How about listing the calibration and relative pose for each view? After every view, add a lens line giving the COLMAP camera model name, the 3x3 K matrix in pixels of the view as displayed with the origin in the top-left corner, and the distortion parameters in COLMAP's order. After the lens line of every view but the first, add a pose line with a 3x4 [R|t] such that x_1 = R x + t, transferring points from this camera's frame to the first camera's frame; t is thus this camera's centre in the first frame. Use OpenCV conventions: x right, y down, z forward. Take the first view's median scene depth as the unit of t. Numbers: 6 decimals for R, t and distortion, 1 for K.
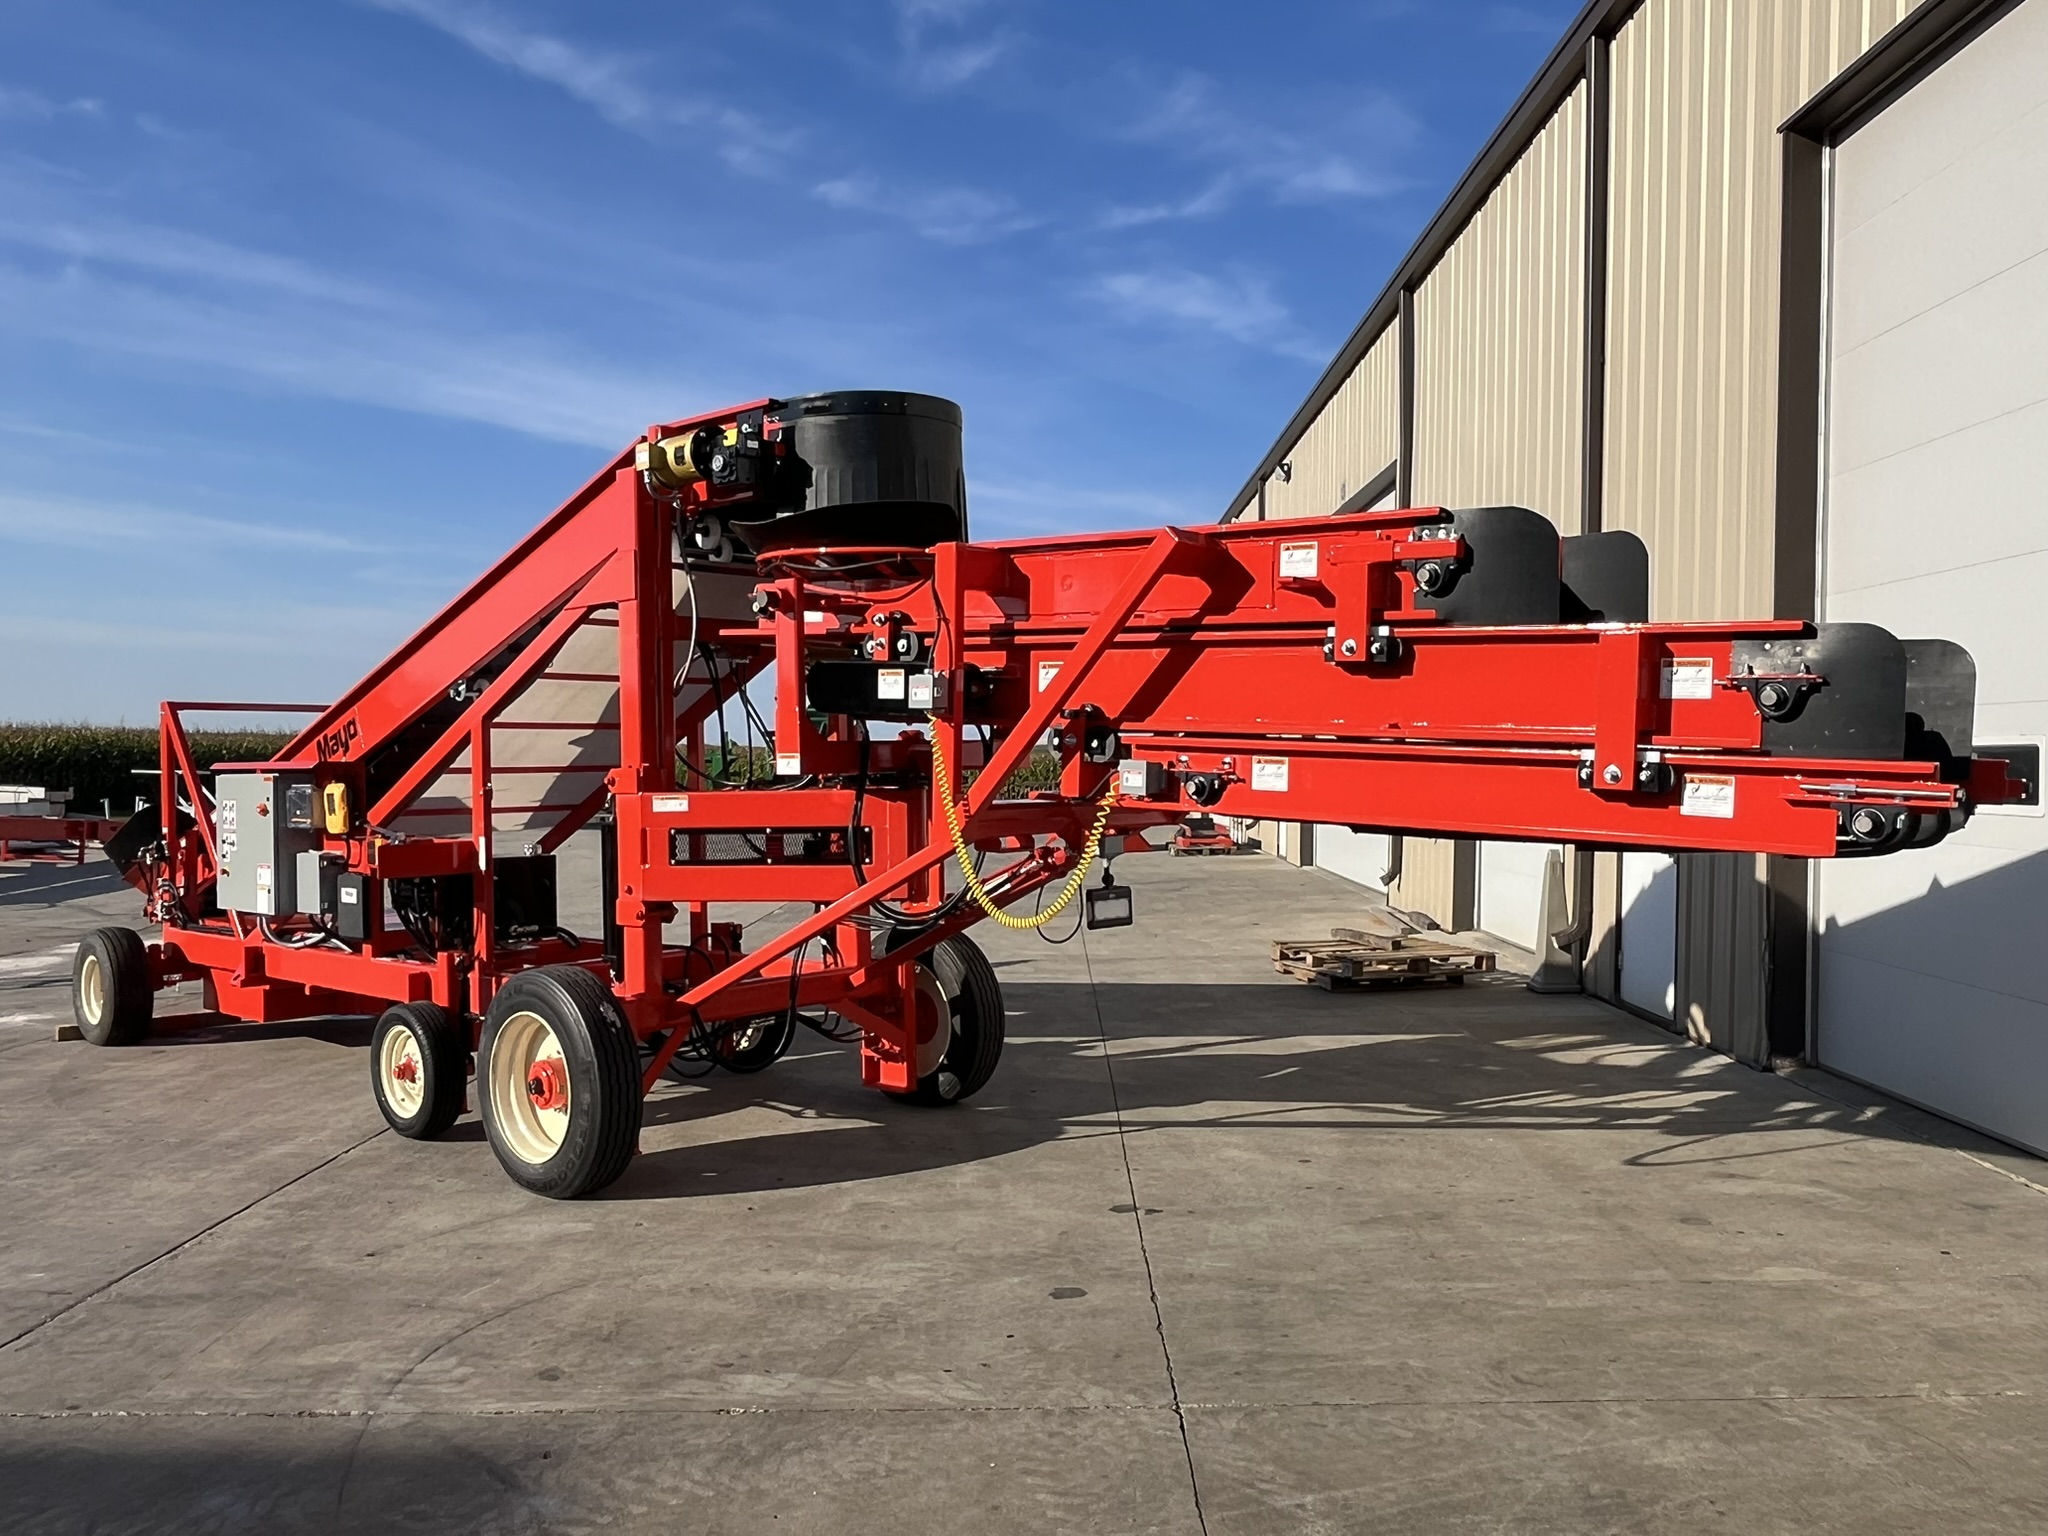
lens RADIAL K [[1542.5, 0, 1027.9], [0, 1542.5, 774.6], [0, 0, 1]] dist [-0.000992, -0.008968]
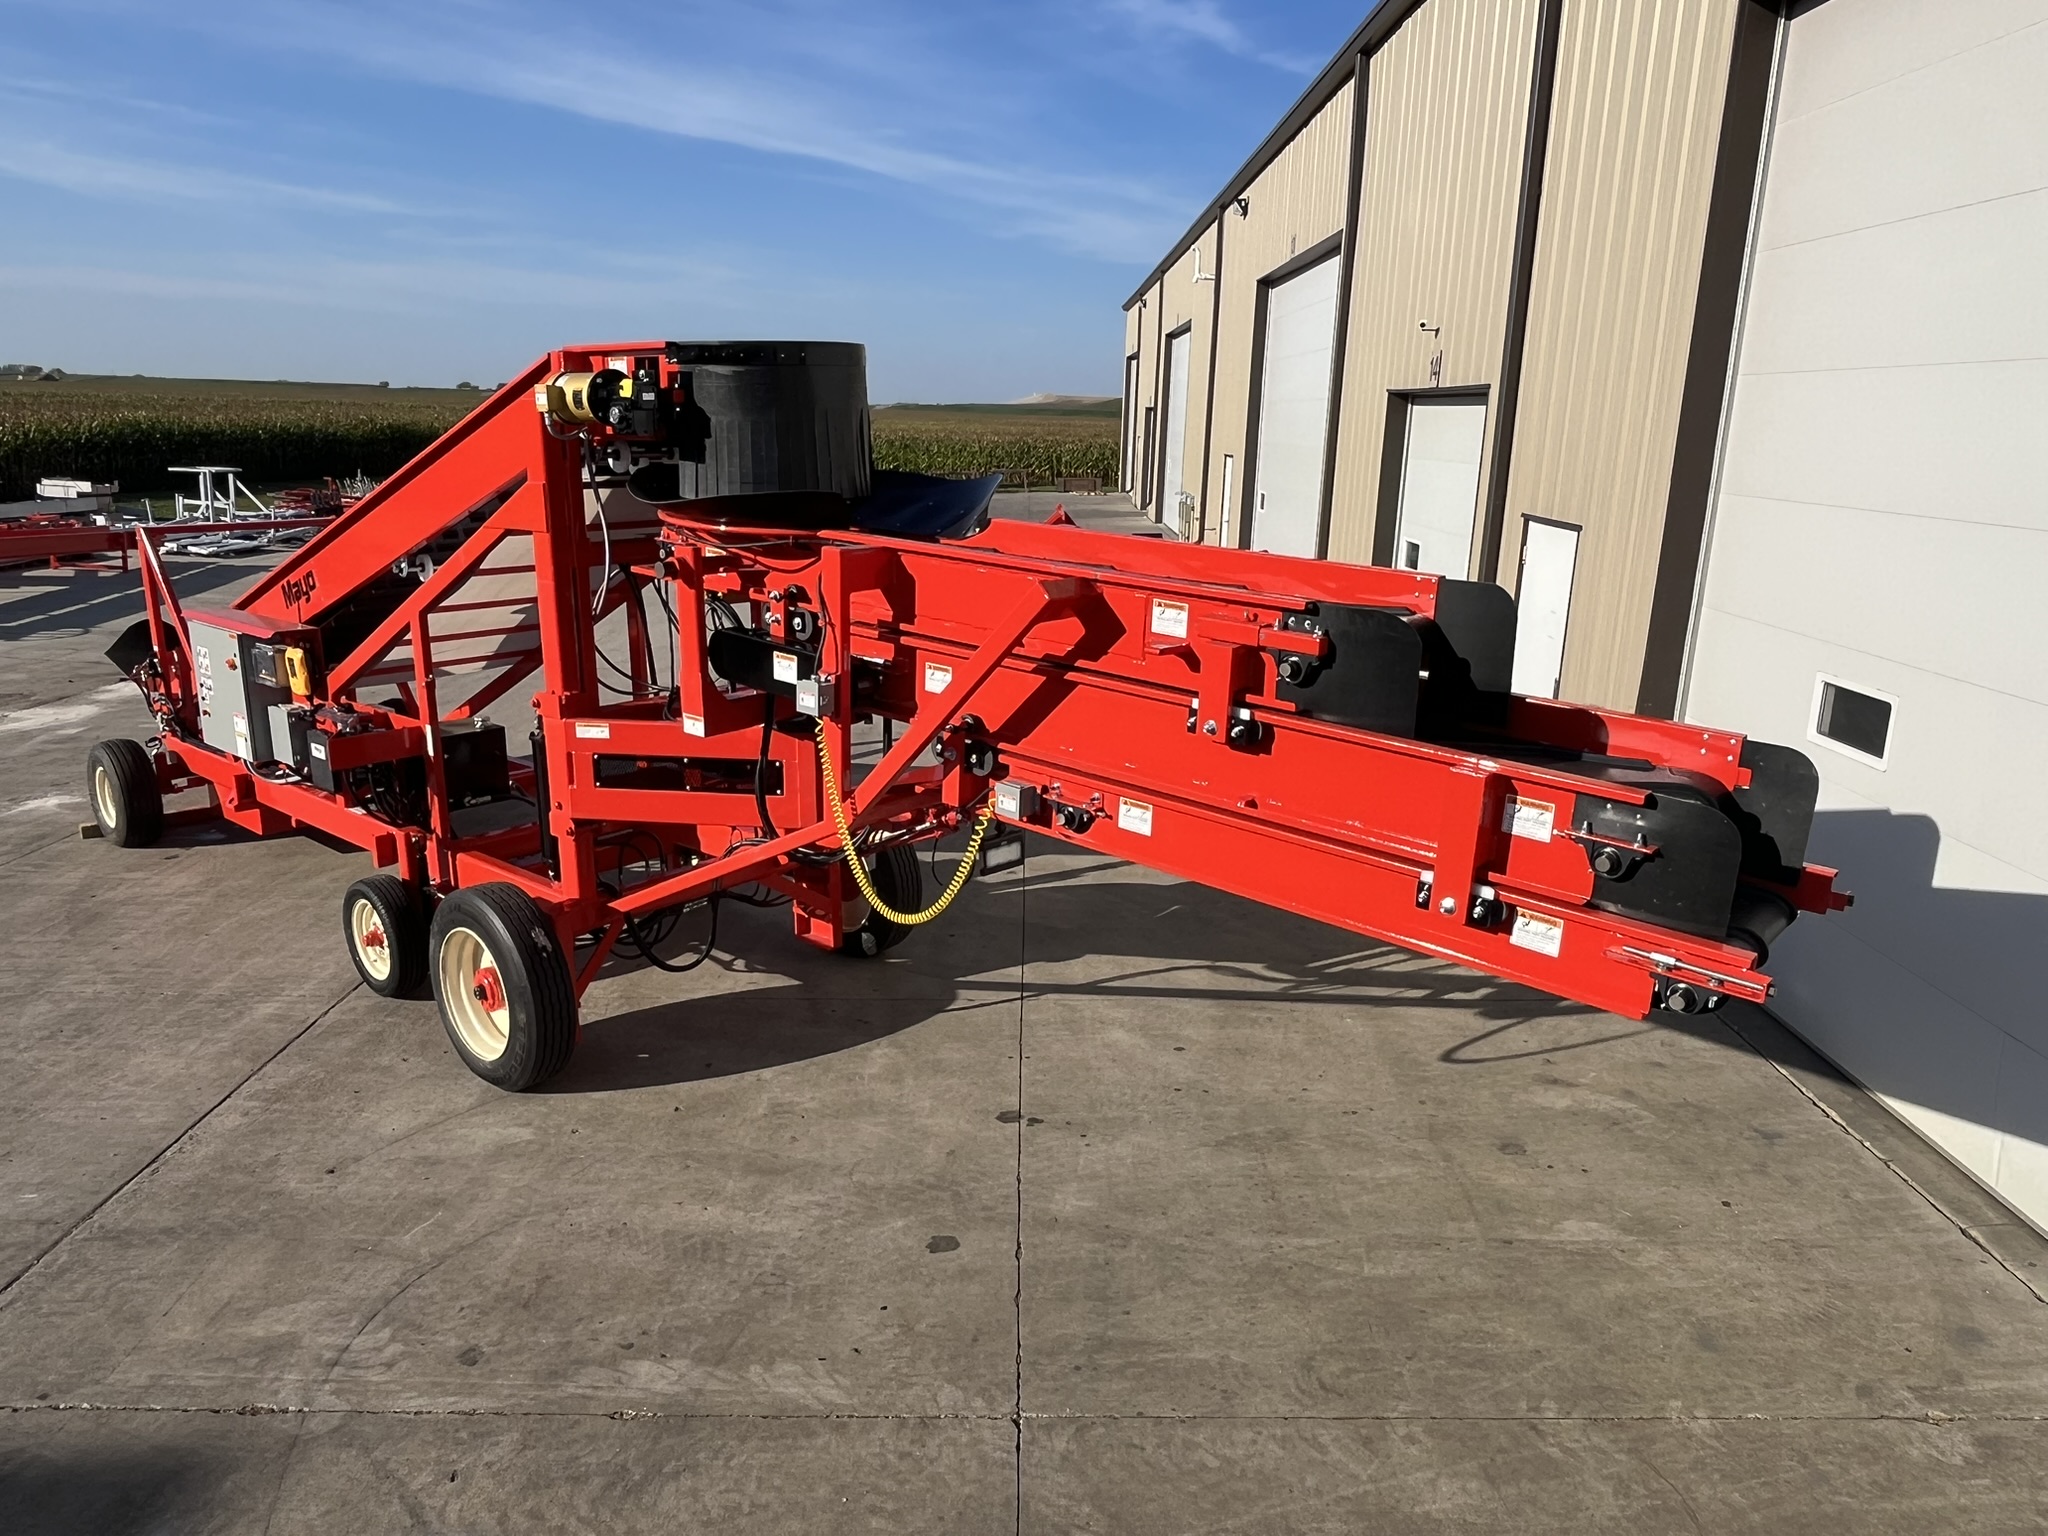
lens RADIAL K [[1369.8, 0, 1016.5], [0, 1369.8, 770.4], [0, 0, 1]] dist [-0.007118, -0.000276]
pose [[0.999860, 0.013656, 0.009644, 0.059508], [-0.015527, 0.972382, 0.232878, -0.213493], [-0.006197, -0.232995, 0.972458, 0.099040]]
